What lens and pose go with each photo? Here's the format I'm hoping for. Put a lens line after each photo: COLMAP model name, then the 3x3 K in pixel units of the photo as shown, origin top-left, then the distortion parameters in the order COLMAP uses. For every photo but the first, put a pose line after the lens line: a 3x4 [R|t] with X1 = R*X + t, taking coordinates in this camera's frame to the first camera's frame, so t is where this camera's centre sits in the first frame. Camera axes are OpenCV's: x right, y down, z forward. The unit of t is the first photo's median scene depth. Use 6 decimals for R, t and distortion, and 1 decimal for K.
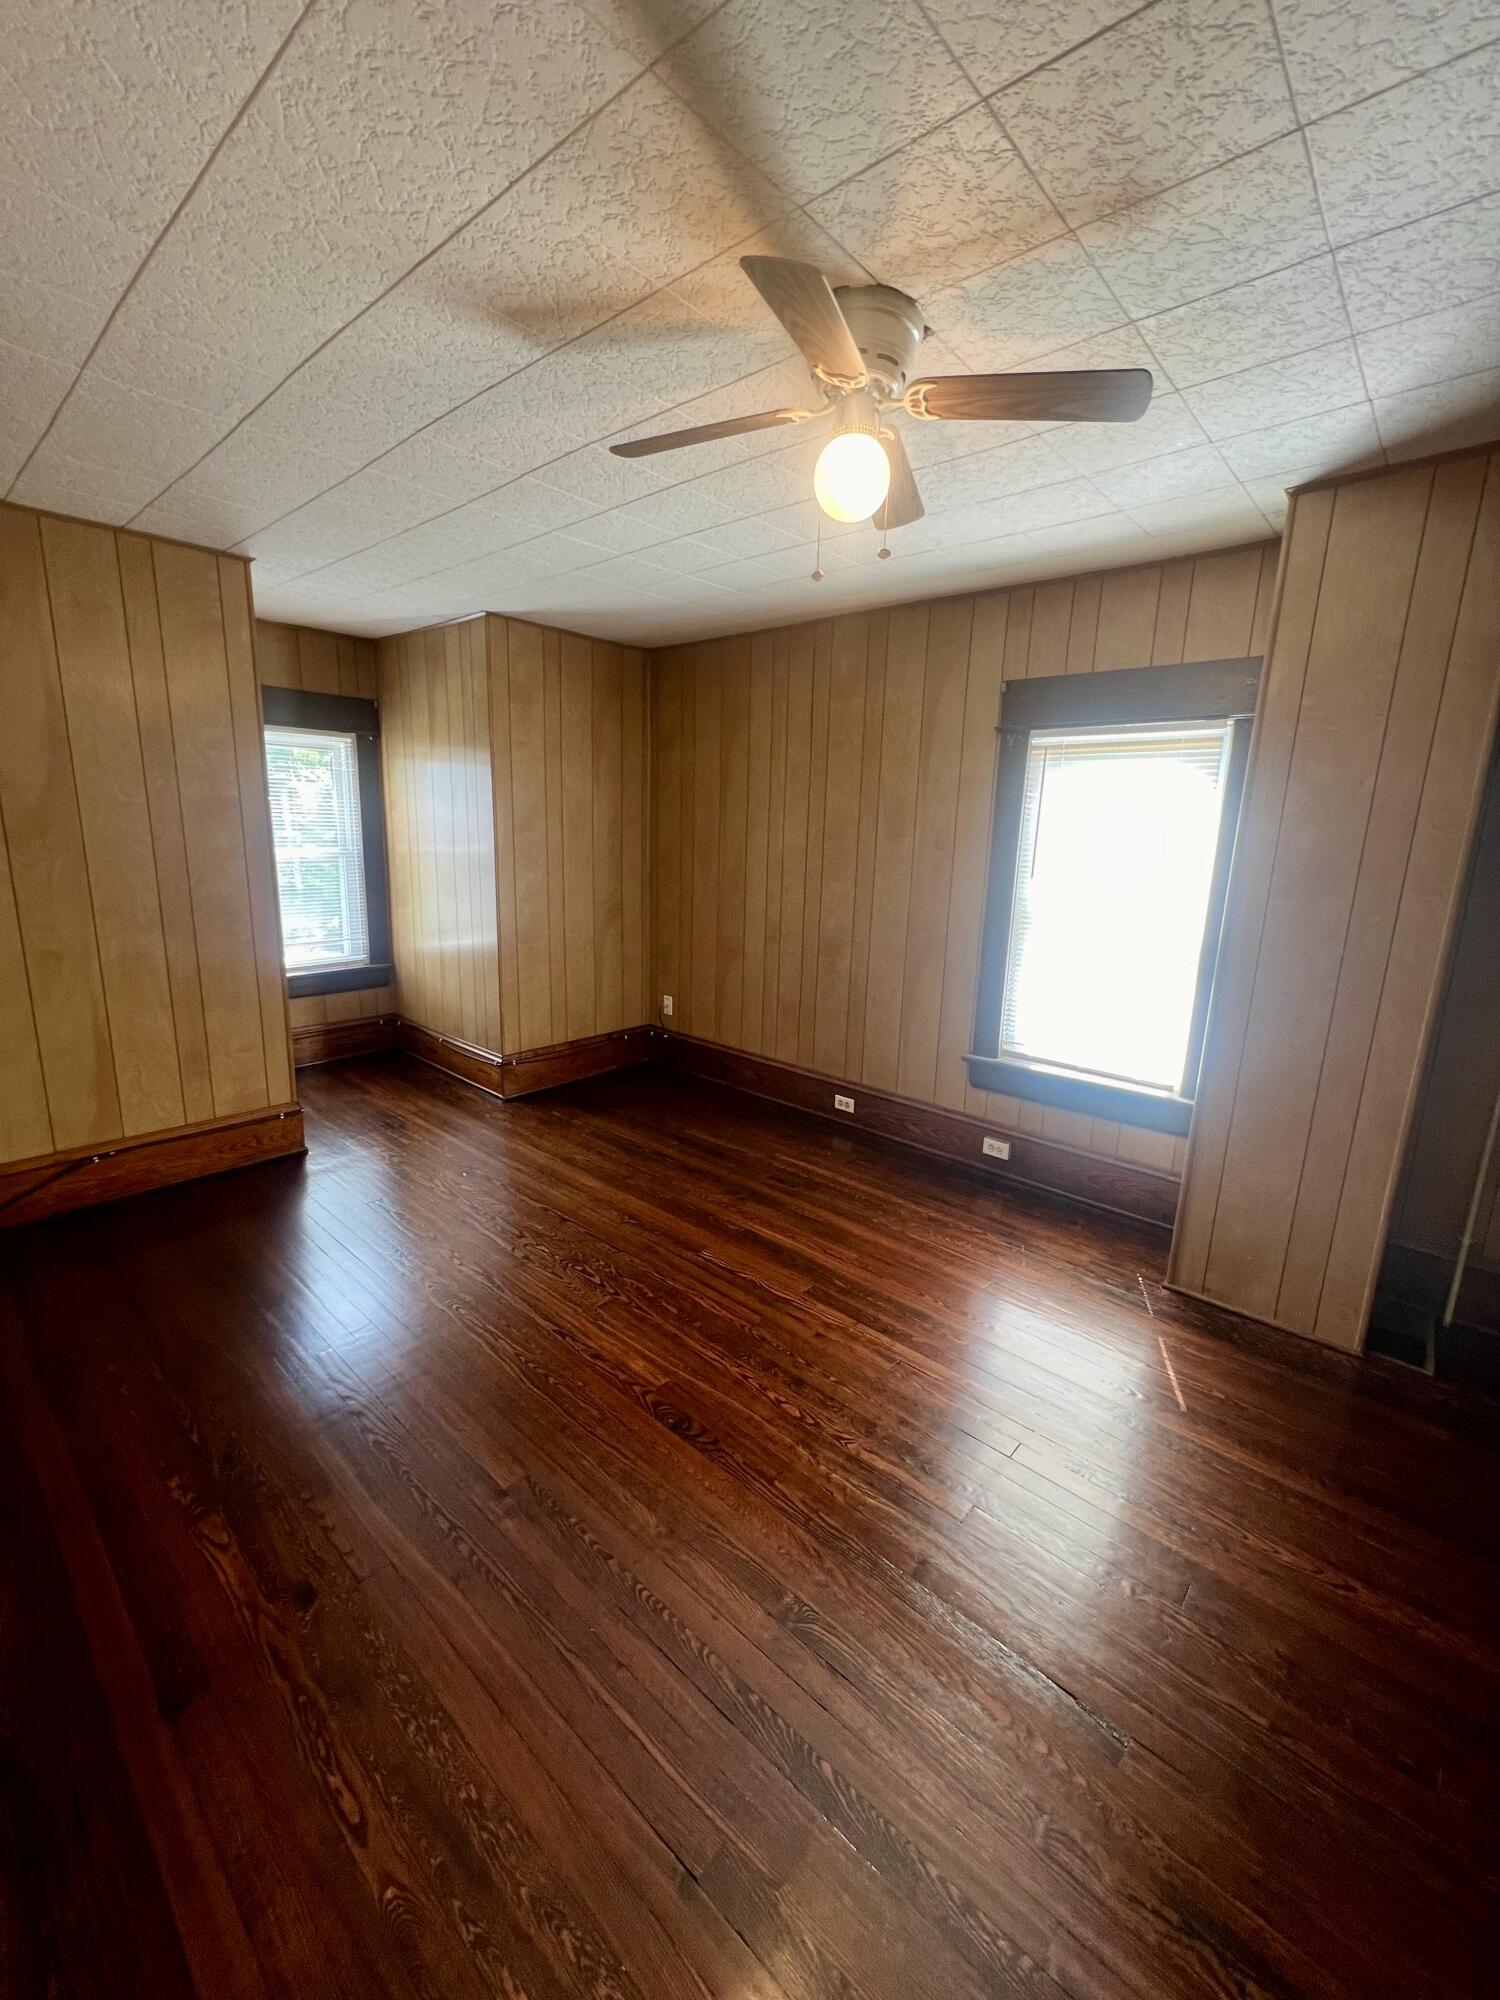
lens RADIAL K [[800.9, 0, 753.0], [0, 800.9, 994.9], [0, 0, 1]] dist [-0.000383, -0.000050]
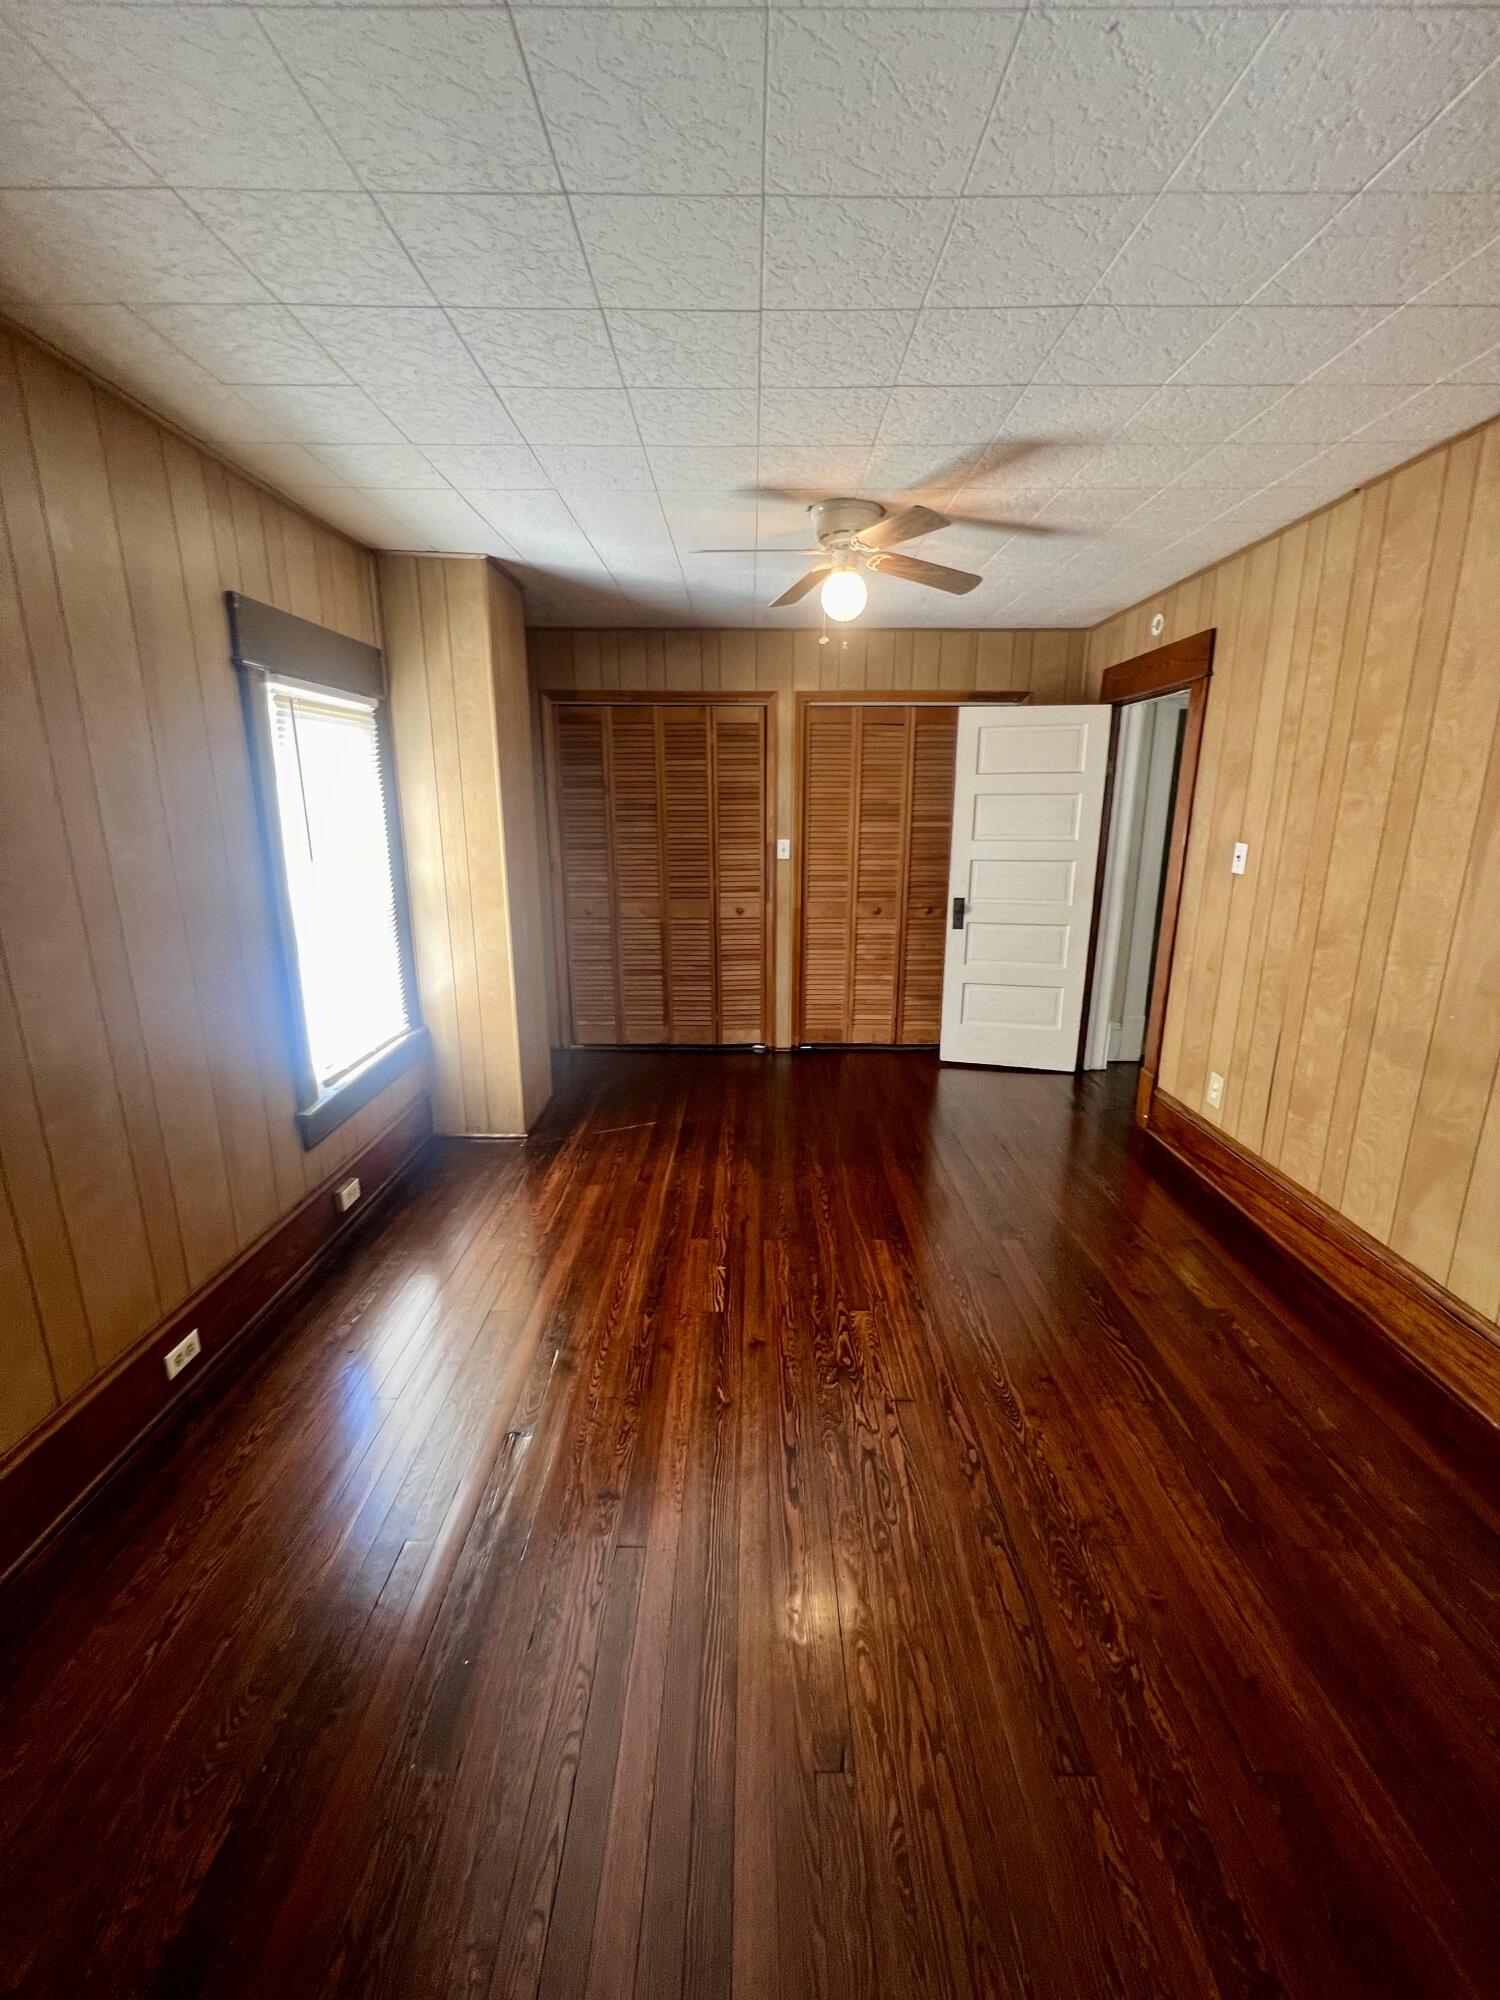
lens RADIAL K [[800.9, 0, 754.7], [0, 800.9, 995.0], [0, 0, 1]] dist [-0.000383, -0.000050]
pose [[-0.660153, -0.207083, 0.722021, -0.656871], [0.139989, 0.910484, 0.389130, -0.323023], [-0.737971, 0.357960, -0.572069, 1.380422]]
